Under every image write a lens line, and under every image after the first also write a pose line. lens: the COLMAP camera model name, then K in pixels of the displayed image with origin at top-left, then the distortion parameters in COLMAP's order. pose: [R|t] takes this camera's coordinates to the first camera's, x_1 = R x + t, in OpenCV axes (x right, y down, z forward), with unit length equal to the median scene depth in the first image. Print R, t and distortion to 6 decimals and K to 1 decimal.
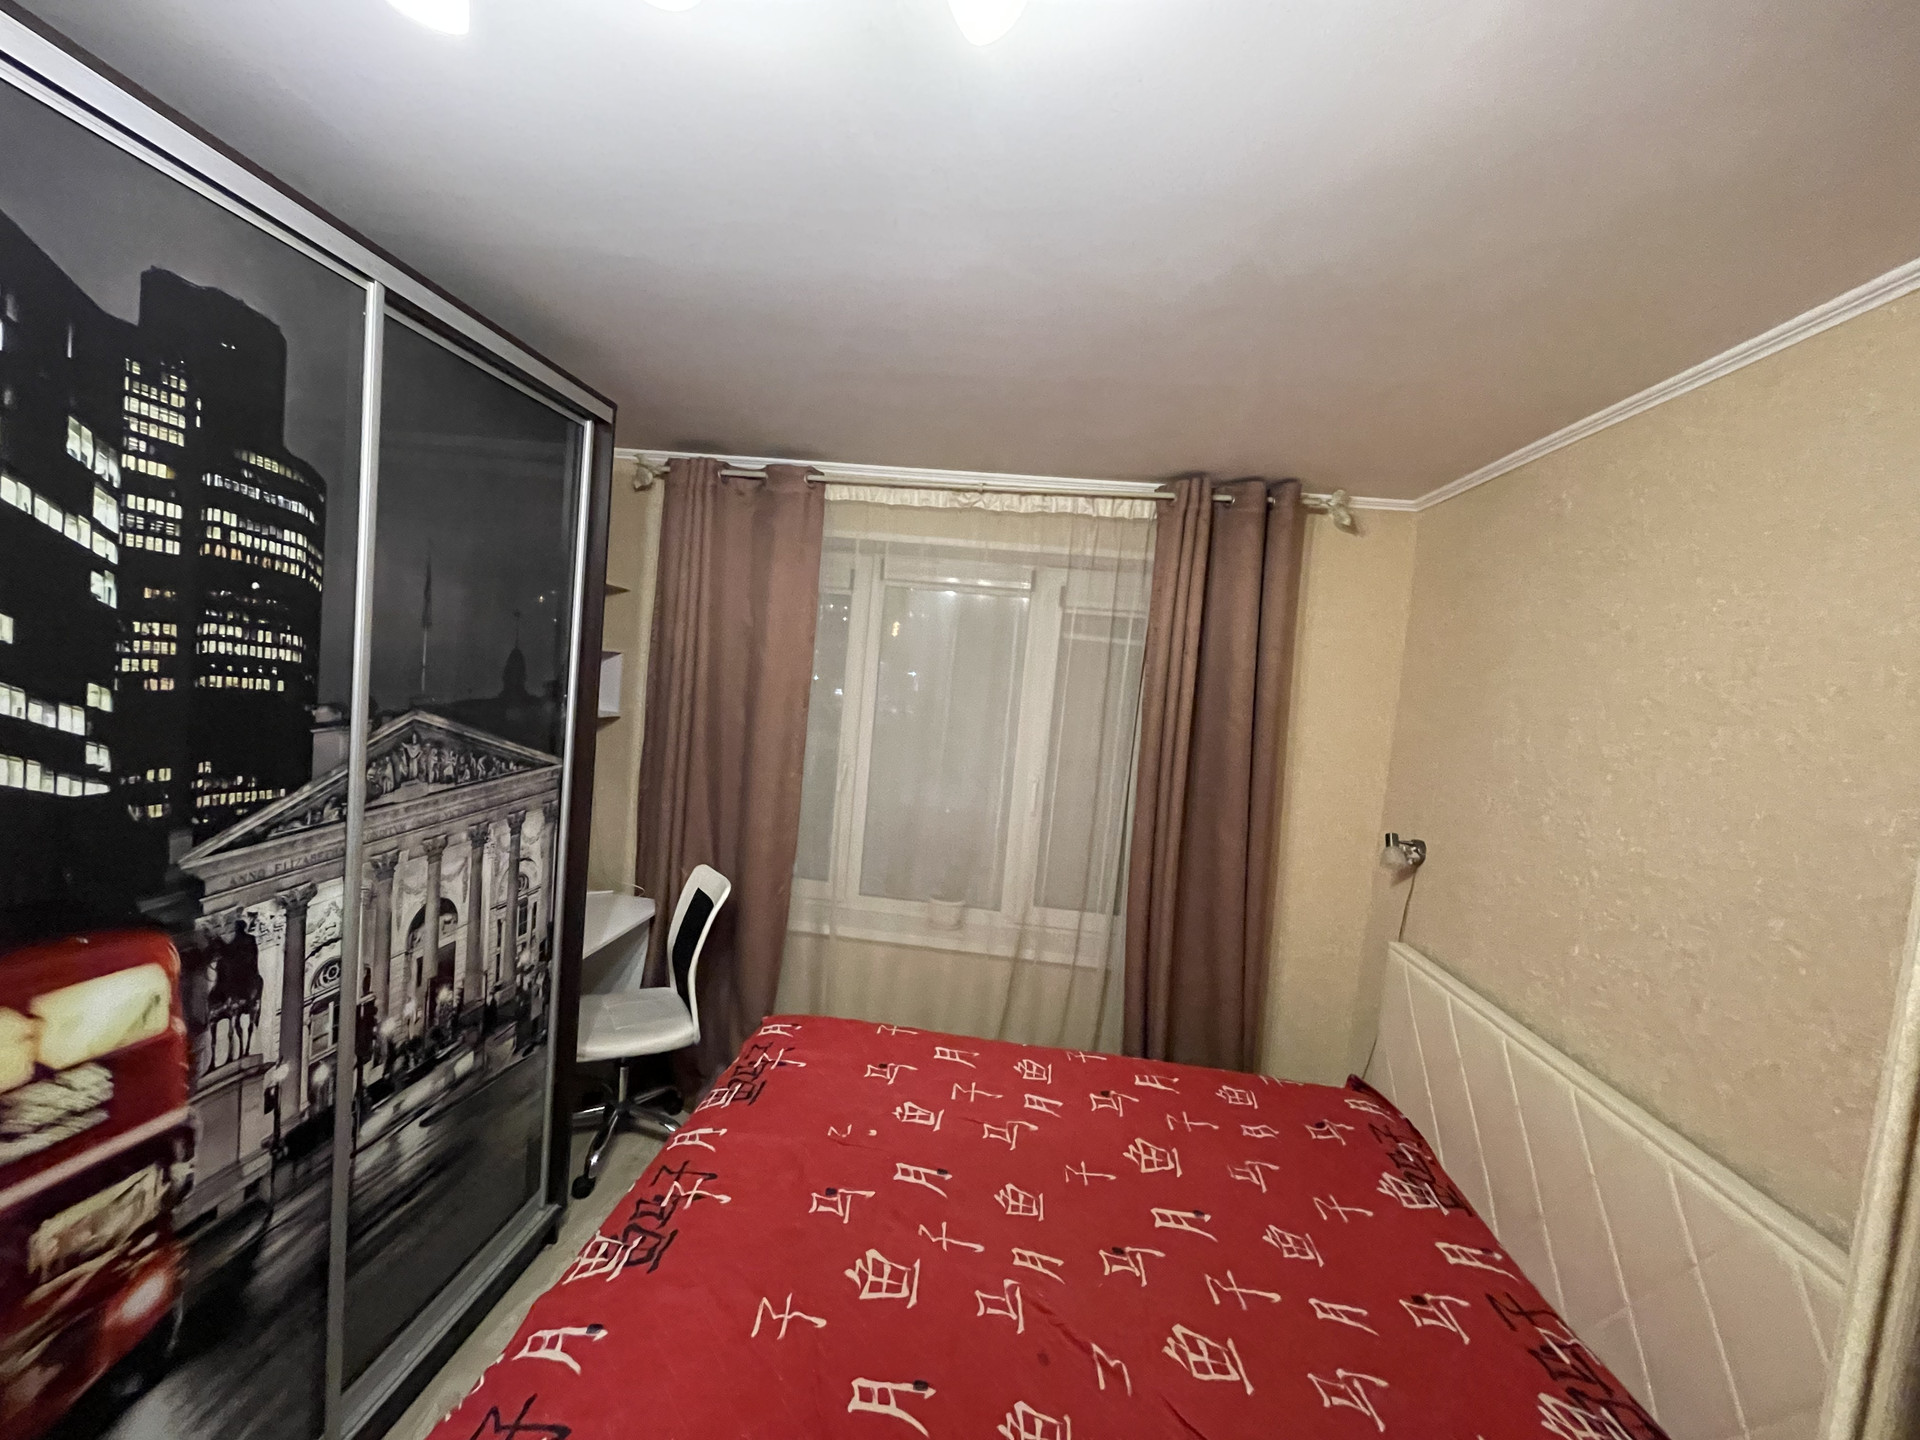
lens RADIAL K [[771.4, 0, 984.7], [0, 771.4, 718.5], [0, 0, 1]] dist [-0.000215, 0.000009]
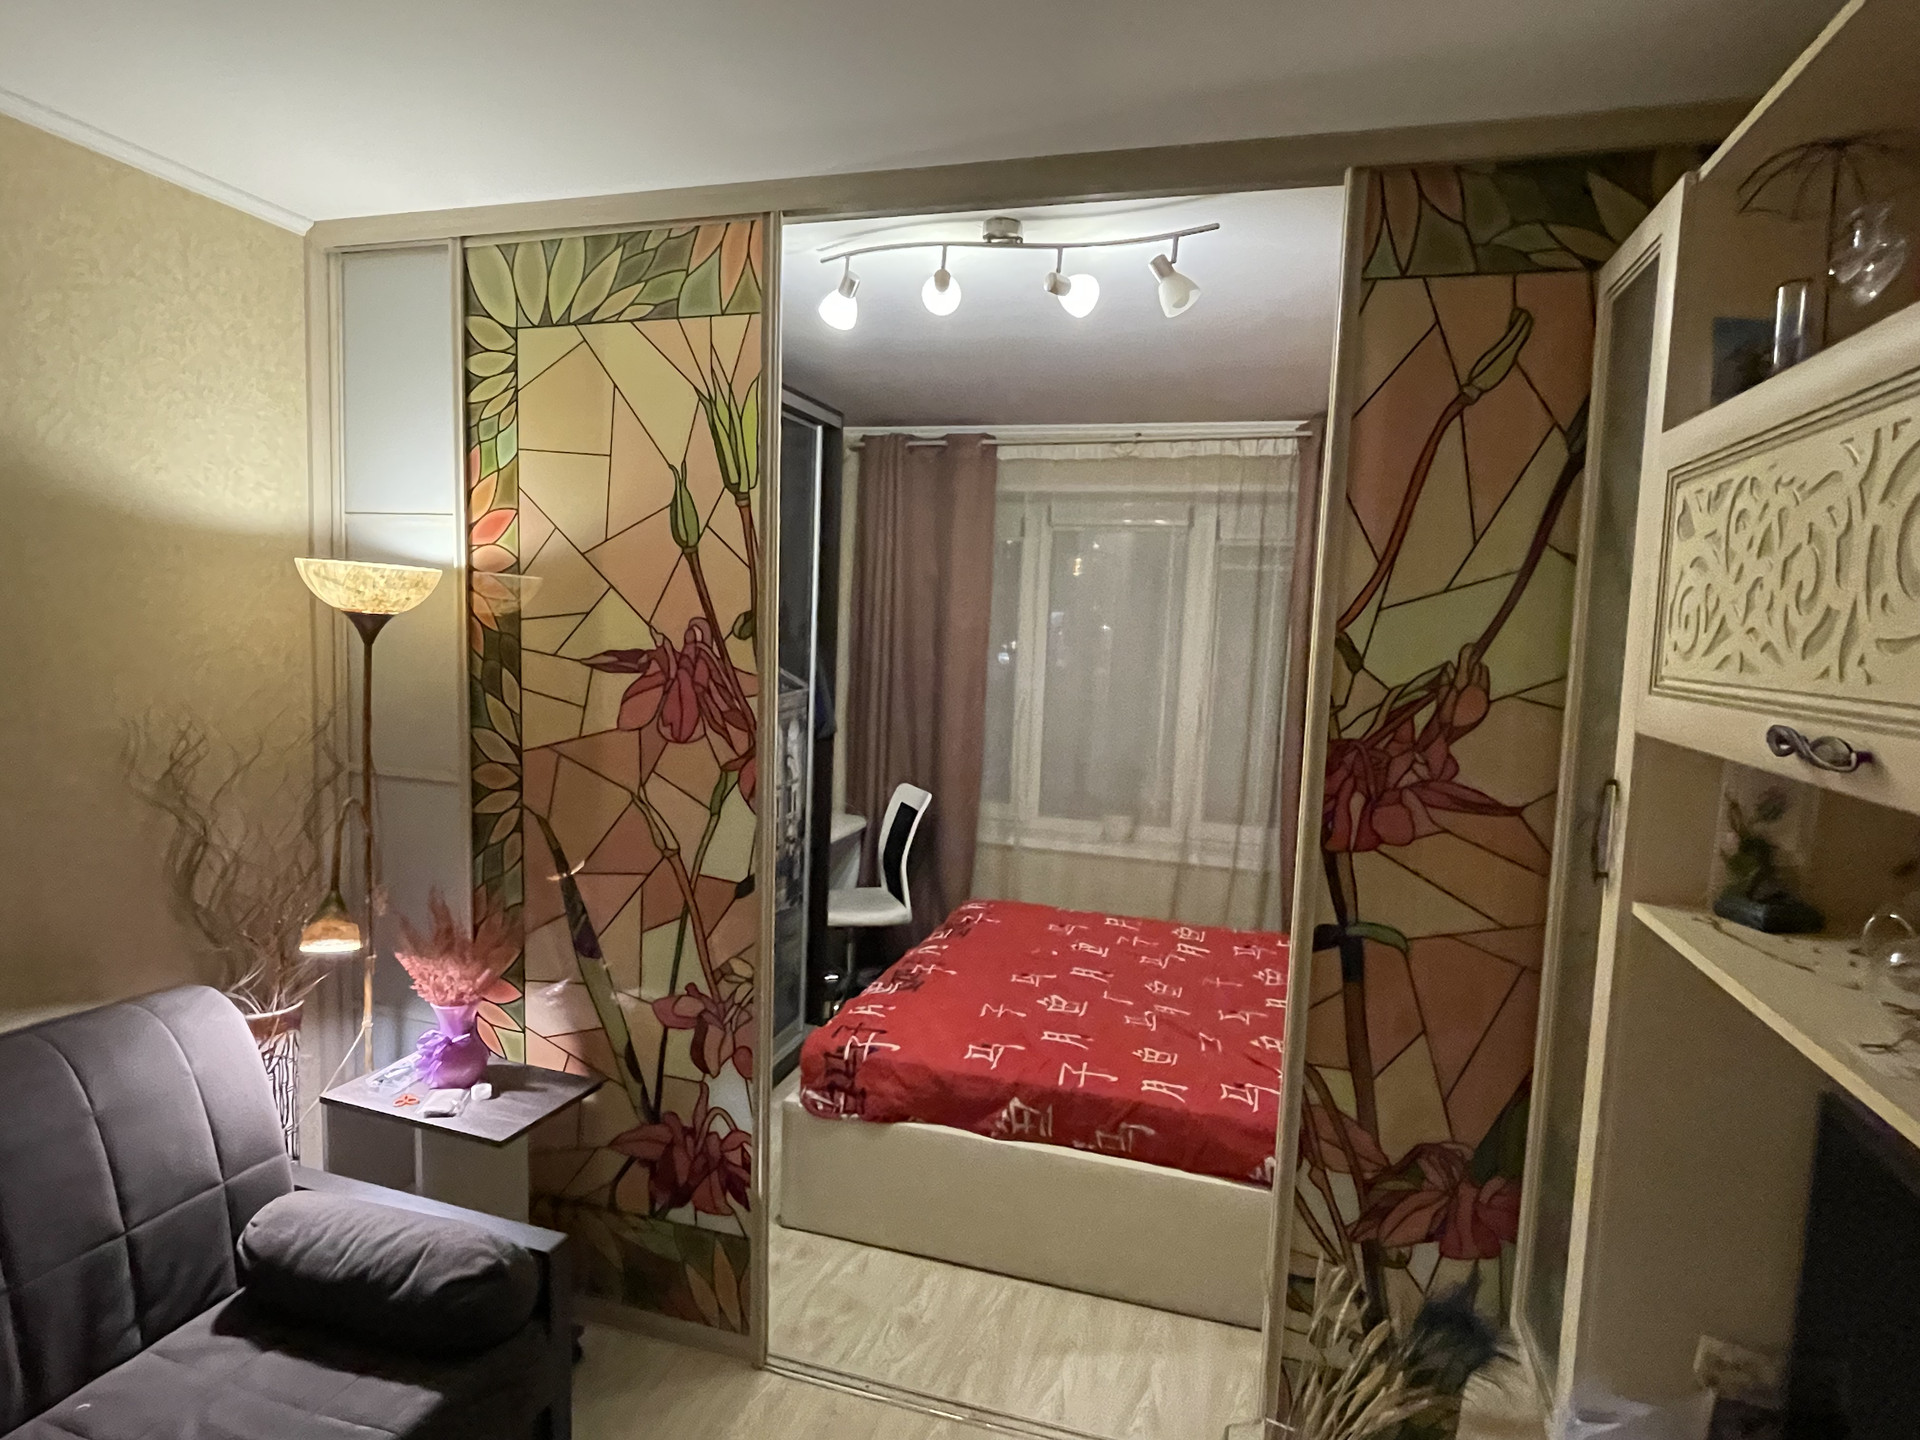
lens RADIAL K [[1274.7, 0, 960.0], [0, 1274.7, 720.0], [0, 0, 1]] dist [-0.036518, 0.000041]
pose [[0.975734, -0.034922, -0.216157, 0.131797], [0.032417, 0.999360, -0.015125, 0.124942], [0.216547, 0.007751, 0.976242, -0.841529]]
